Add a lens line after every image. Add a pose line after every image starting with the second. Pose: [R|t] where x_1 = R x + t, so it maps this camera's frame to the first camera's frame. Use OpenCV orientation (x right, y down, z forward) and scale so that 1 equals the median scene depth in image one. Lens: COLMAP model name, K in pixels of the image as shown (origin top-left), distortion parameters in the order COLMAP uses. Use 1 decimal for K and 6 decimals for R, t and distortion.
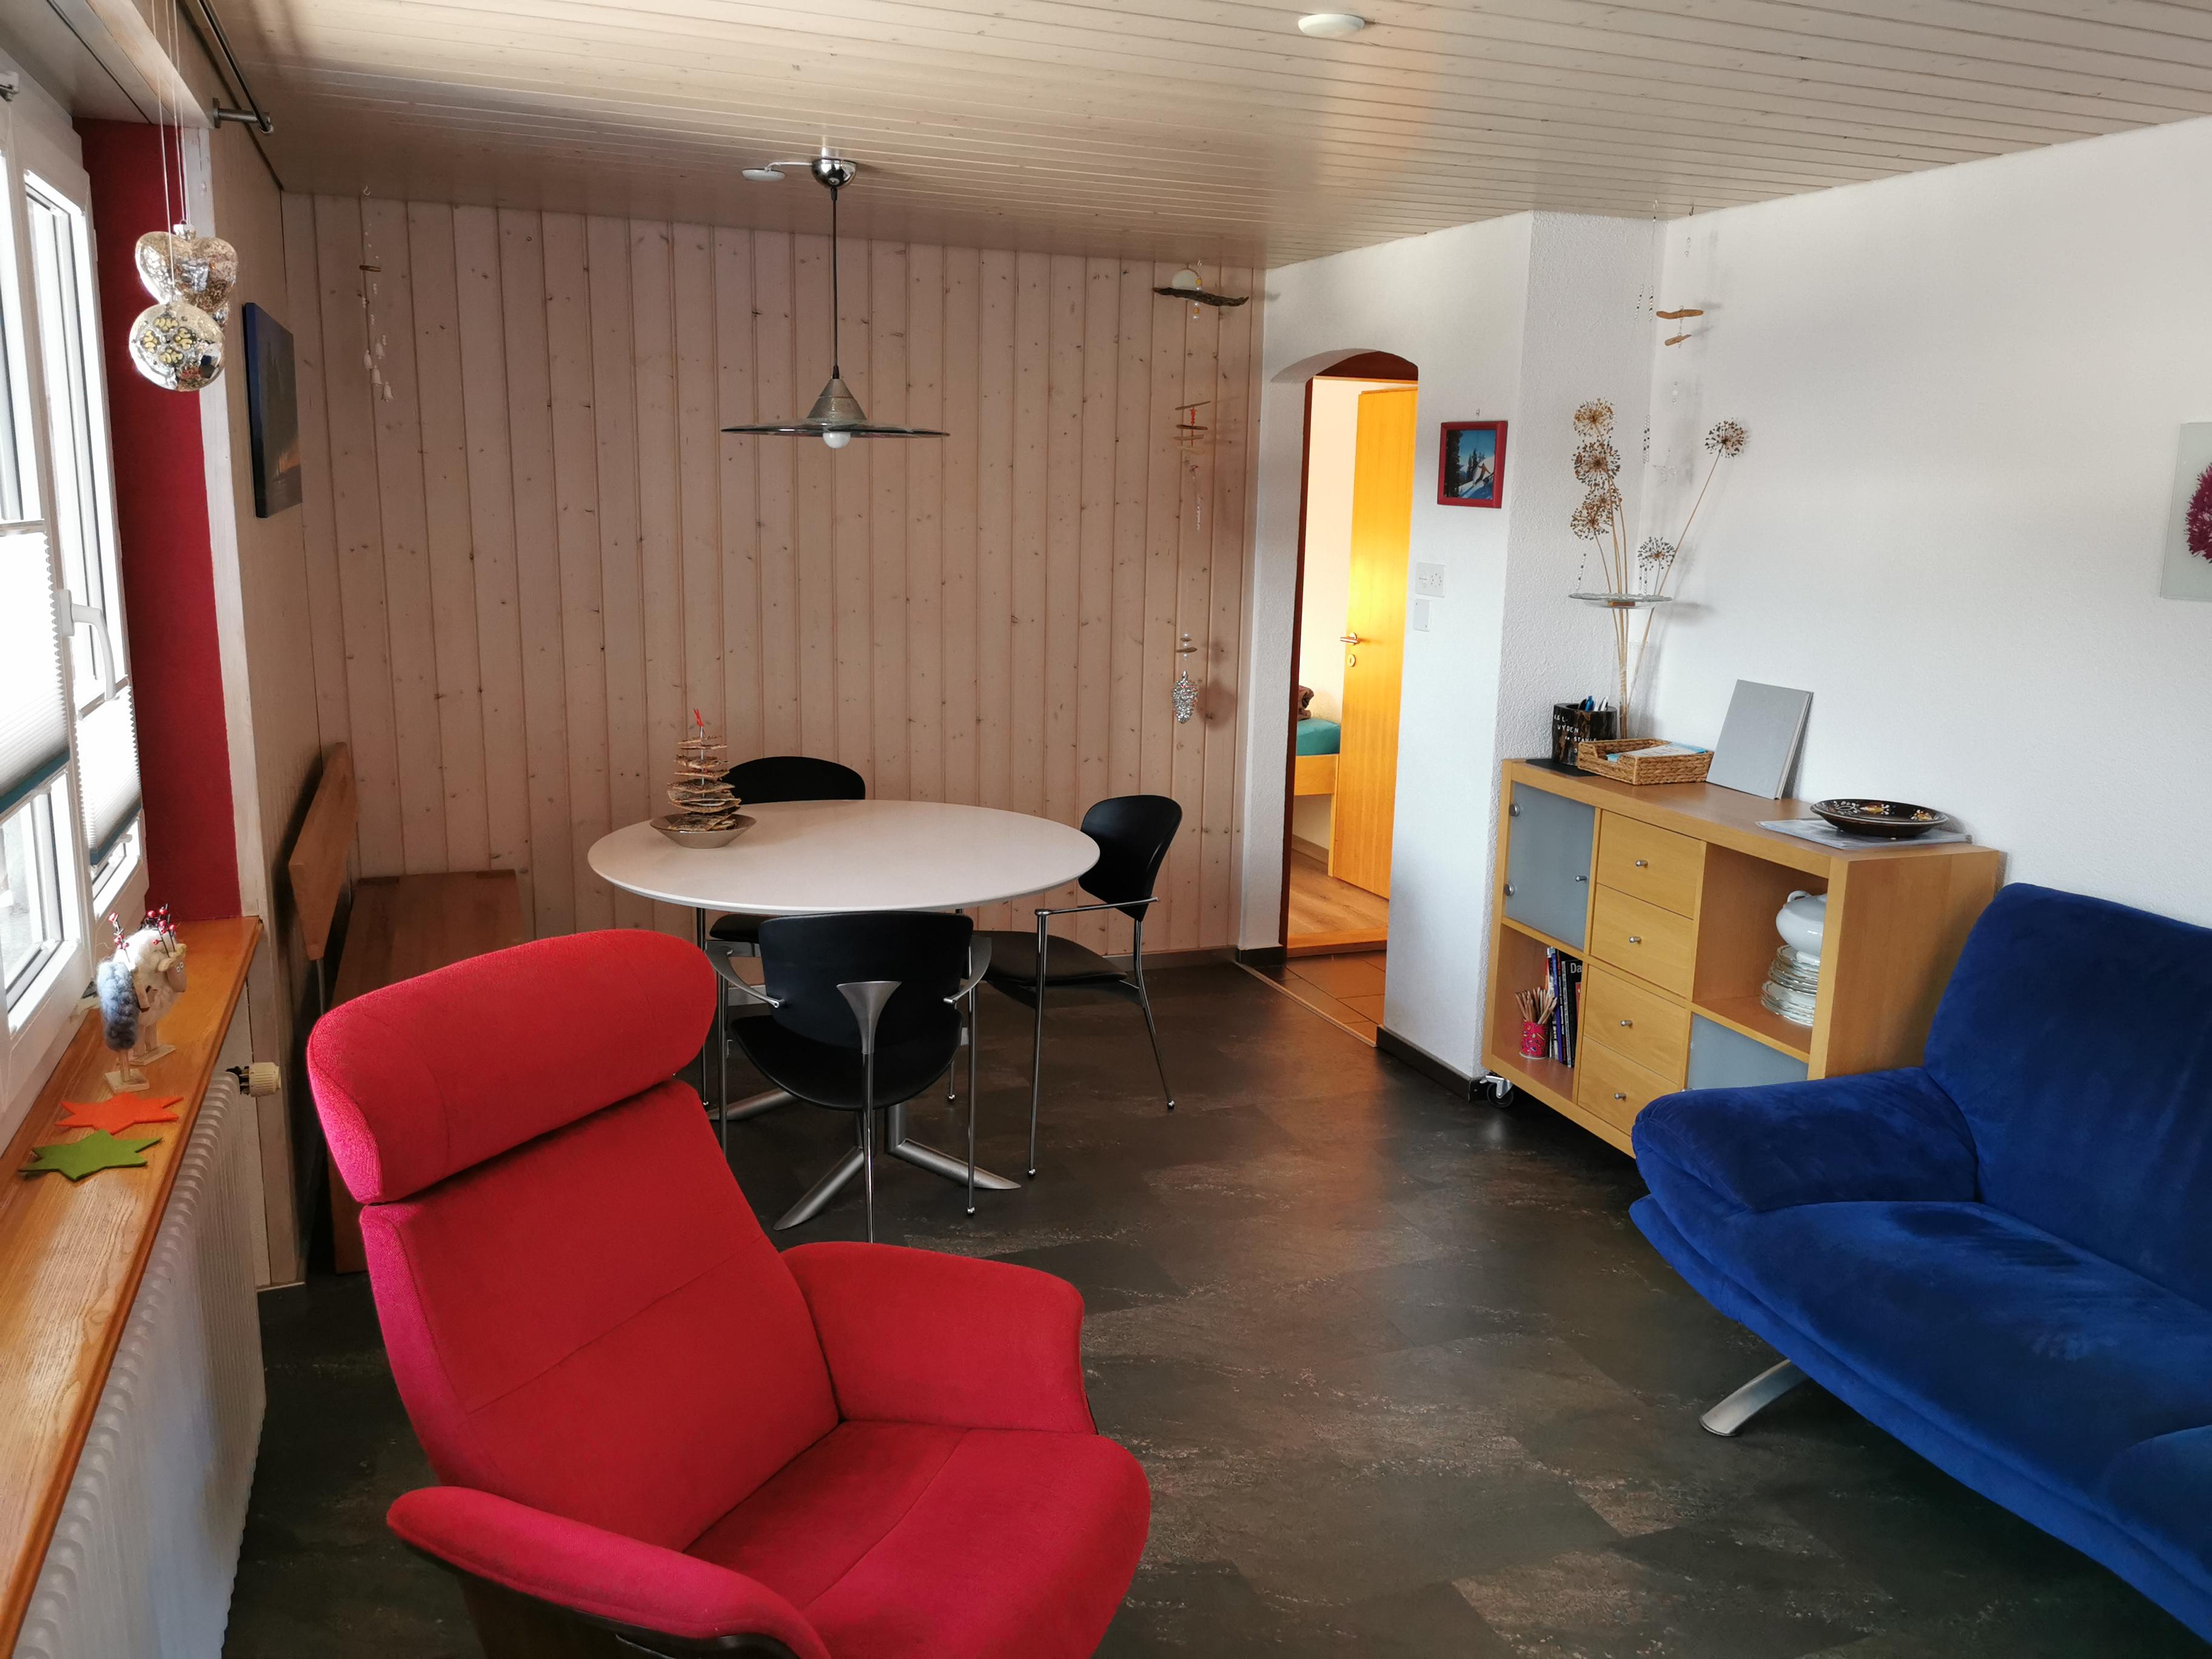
lens RADIAL K [[1714.0, 0, 1106.0], [0, 1714.0, 829.5], [0, 0, 1]] dist [0.000571, 0.008780]
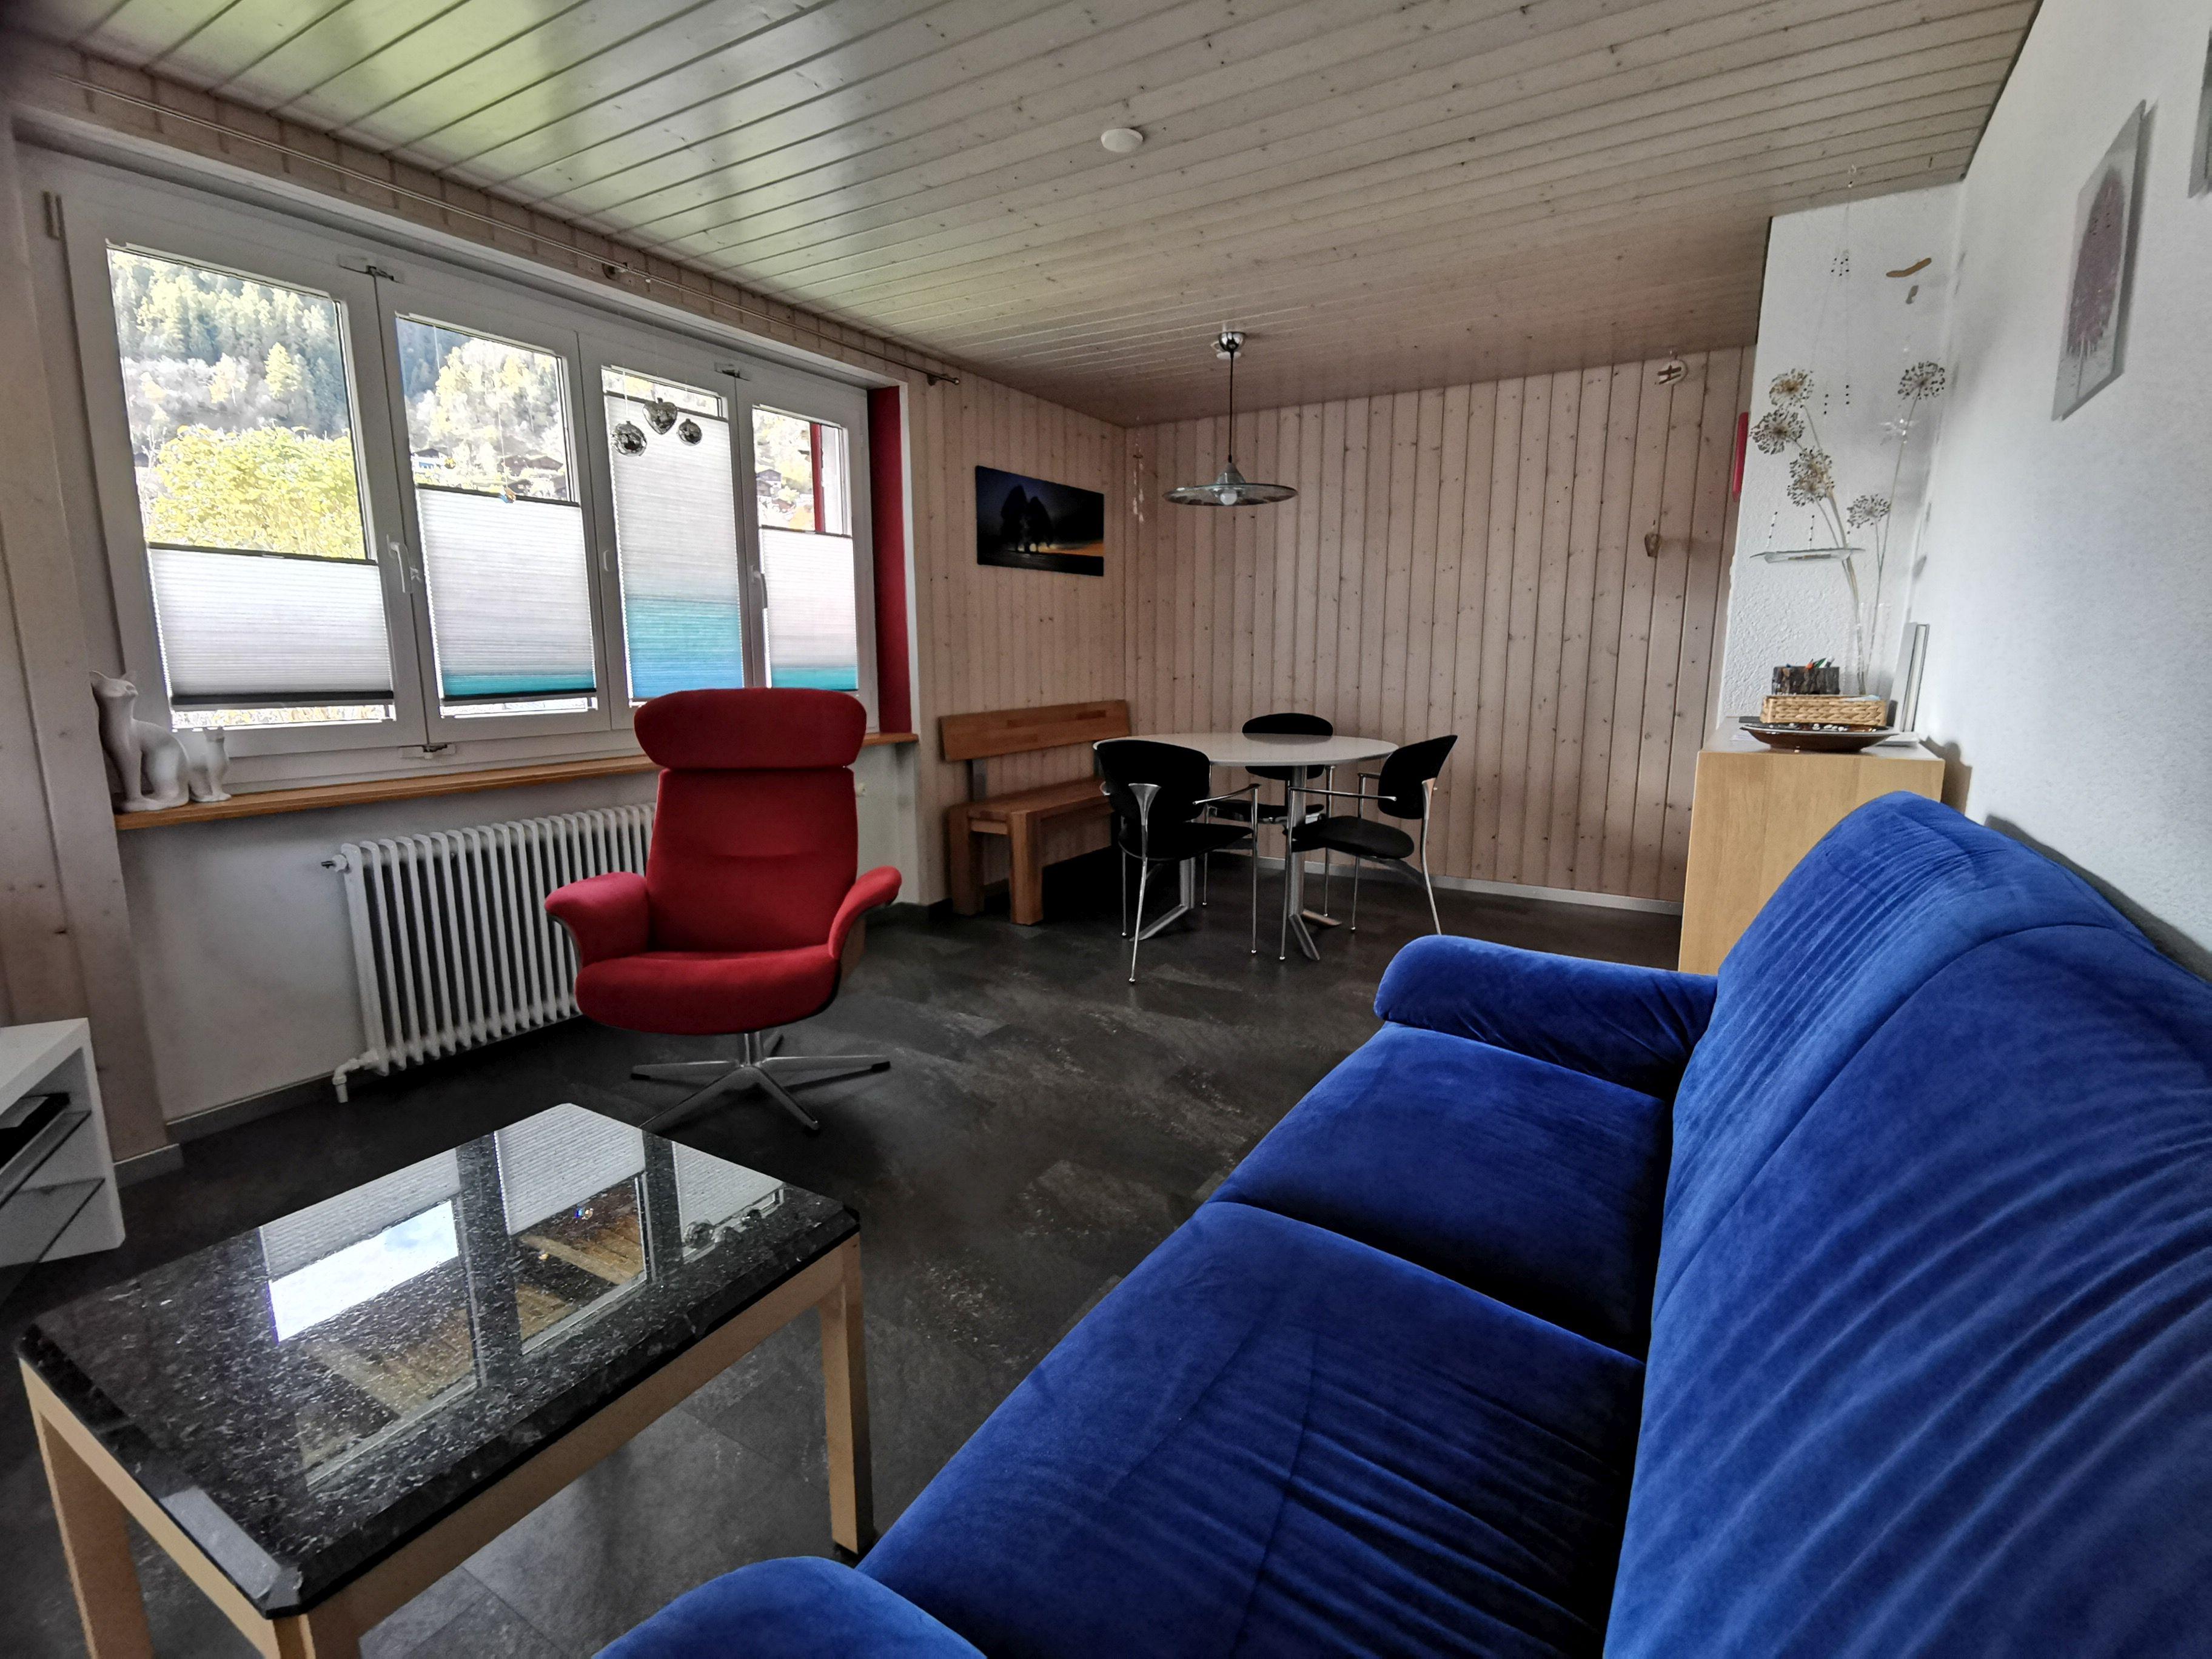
lens RADIAL K [[1023.8, 0, 1106.0], [0, 1023.8, 829.5], [0, 0, 1]] dist [0.001634, 0.000054]
pose [[0.603770, 0.109893, -0.789547, 0.464536], [-0.142343, 0.989397, 0.028859, 0.064530], [0.784347, 0.094963, 0.613011, 0.237909]]
